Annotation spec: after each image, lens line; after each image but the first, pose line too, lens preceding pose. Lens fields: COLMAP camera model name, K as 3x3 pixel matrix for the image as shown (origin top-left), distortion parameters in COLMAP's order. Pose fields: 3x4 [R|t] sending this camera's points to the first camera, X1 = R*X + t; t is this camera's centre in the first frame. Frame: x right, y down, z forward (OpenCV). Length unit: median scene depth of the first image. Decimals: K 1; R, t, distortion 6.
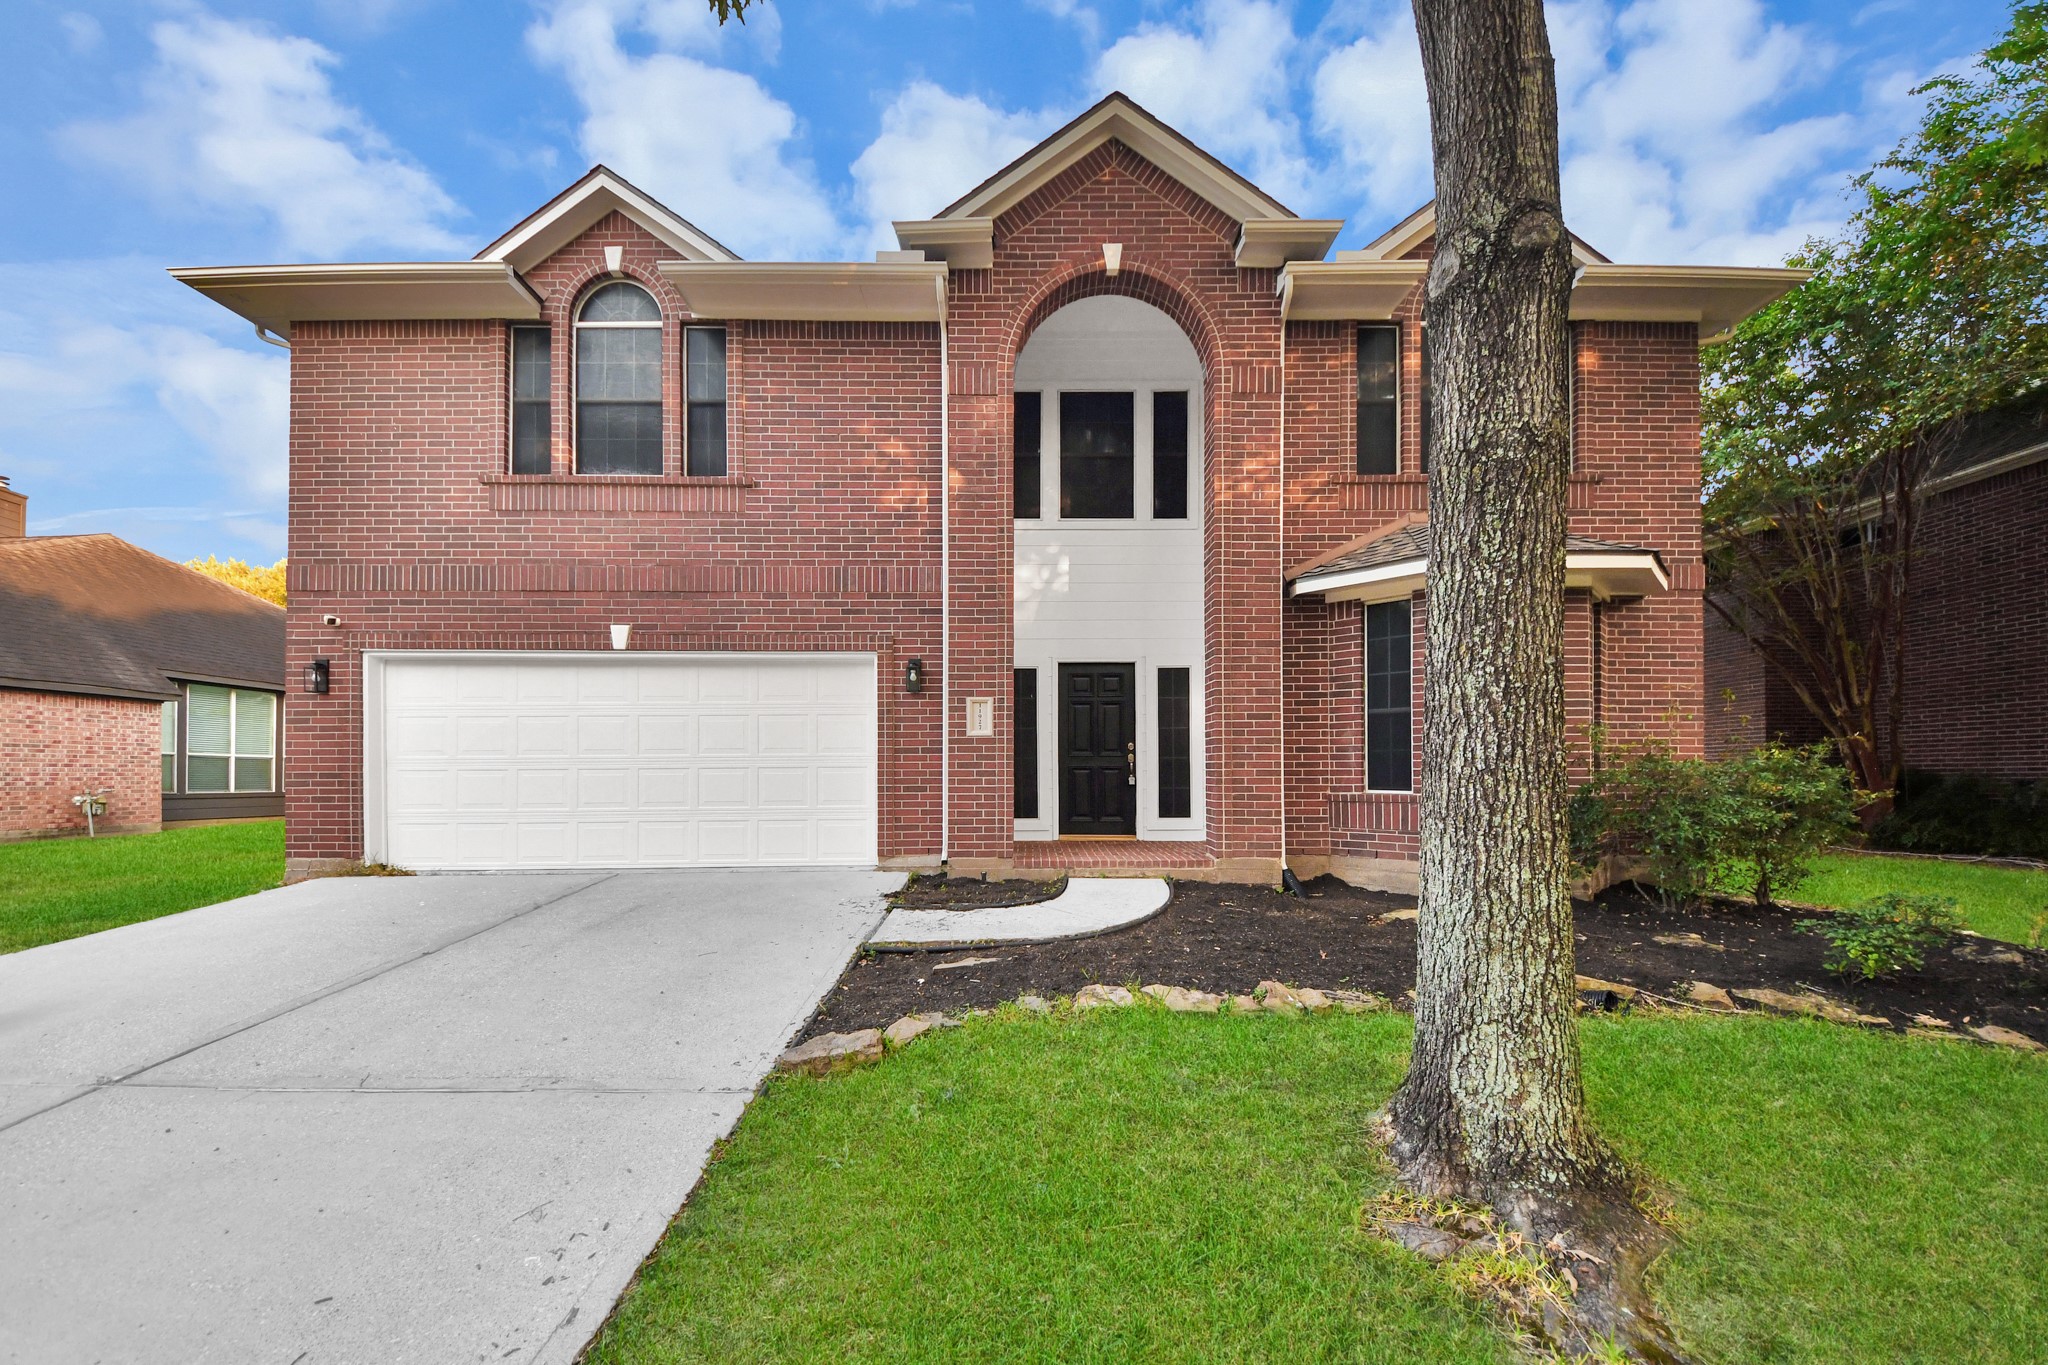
lens RADIAL K [[731.3, 0, 1025.2], [0, 731.3, 762.0], [0, 0, 1]] dist [0.027579, -0.014100]
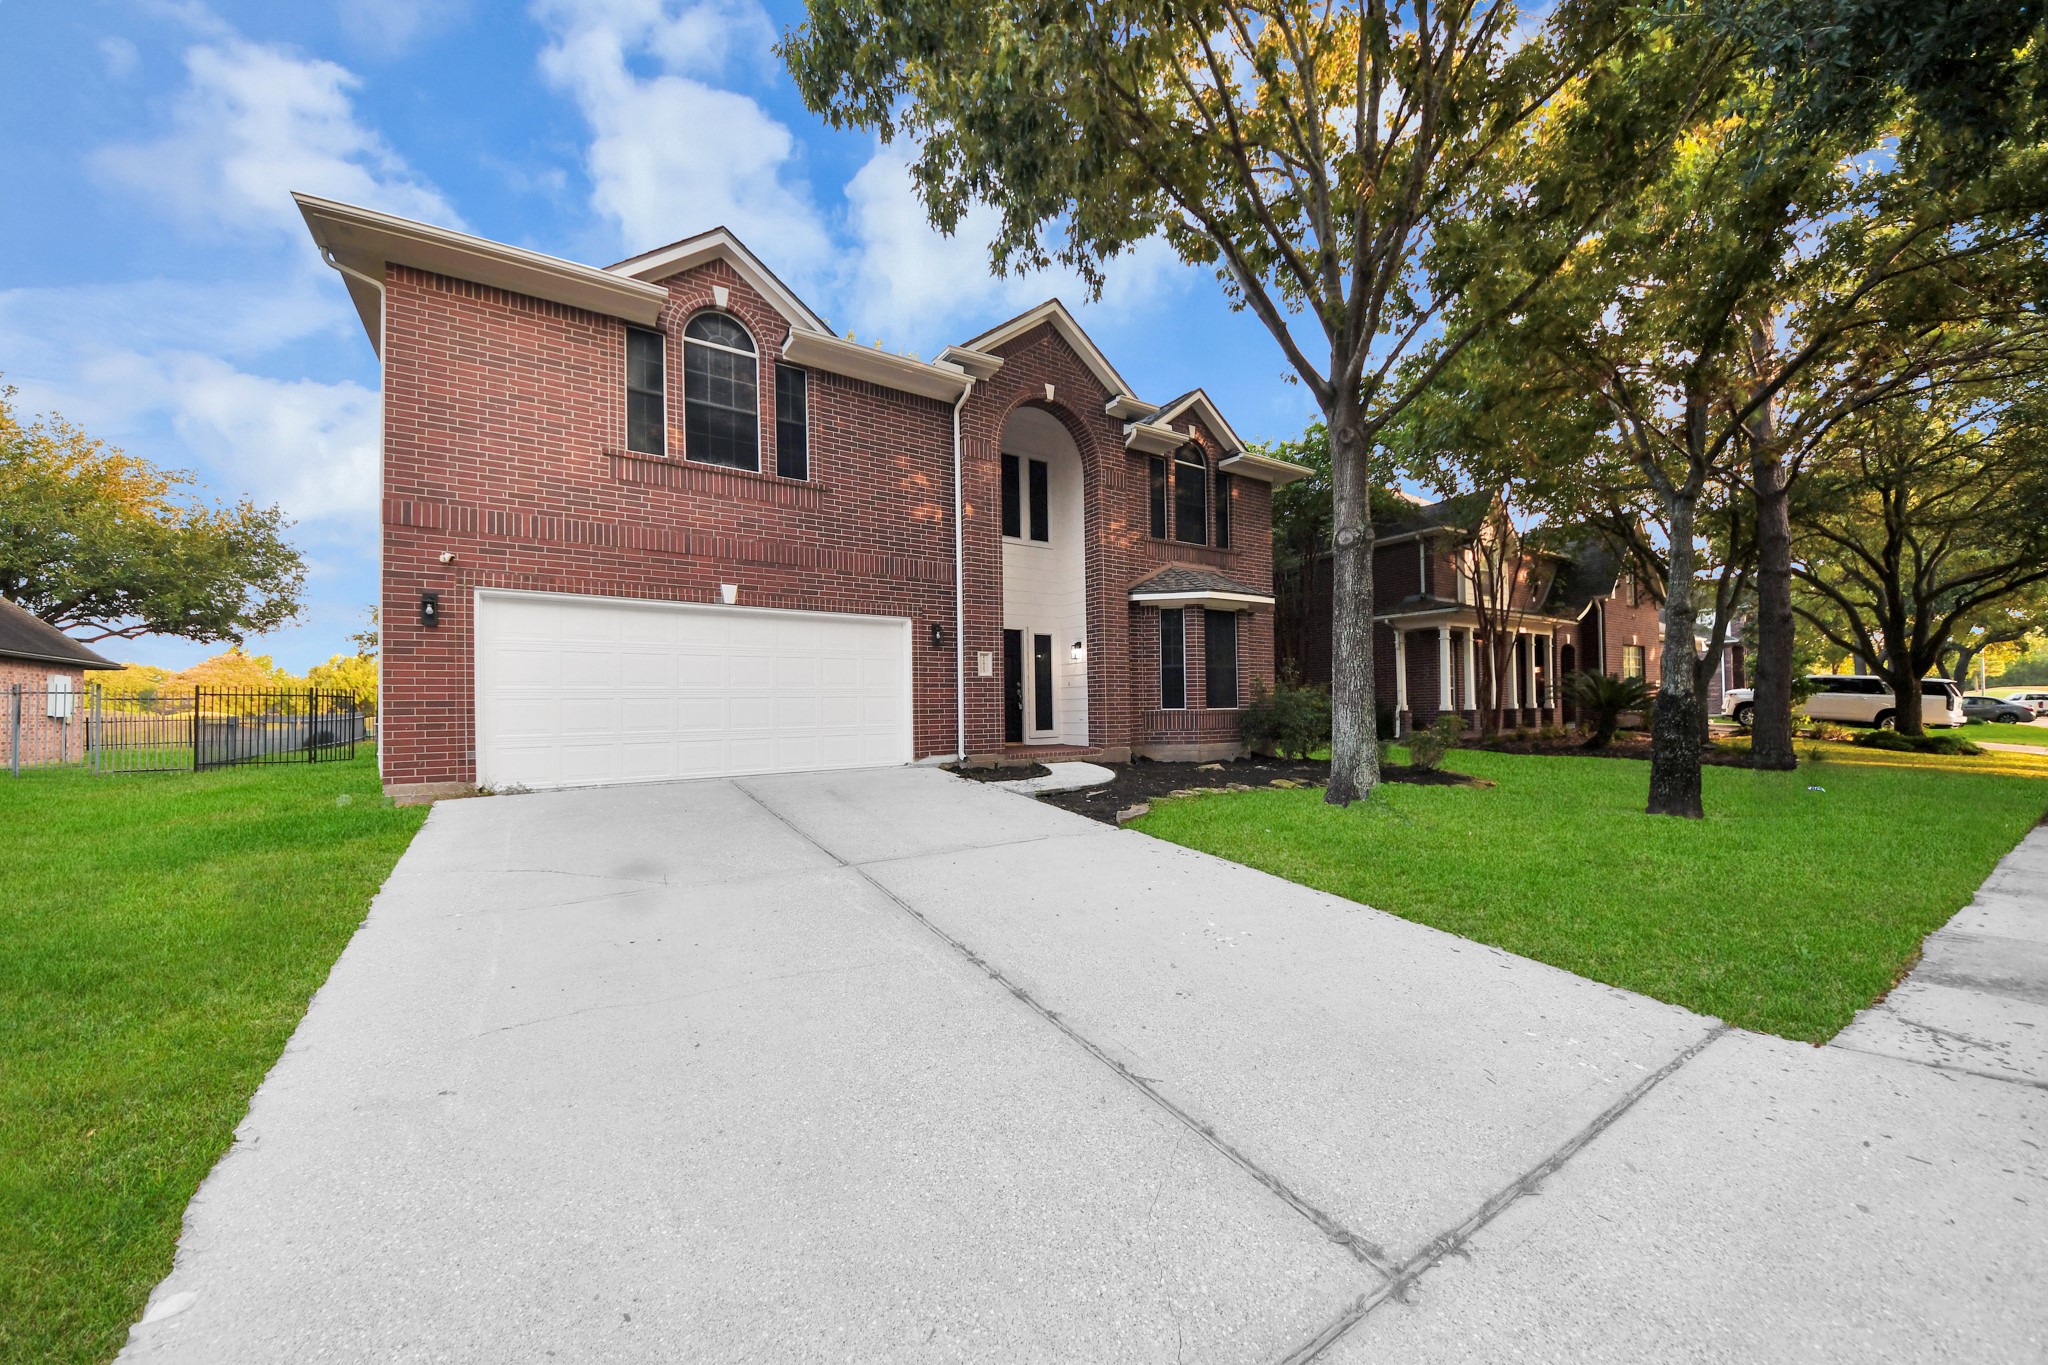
lens RADIAL K [[724.6, 0, 1021.4], [0, 724.6, 694.7], [0, 0, 1]] dist [0.040559, -0.023192]
pose [[0.836808, 0.002103, 0.547492, -0.816456], [0.007421, 0.999857, -0.015182, 0.027355], [-0.547446, 0.016767, 0.836673, -0.328347]]
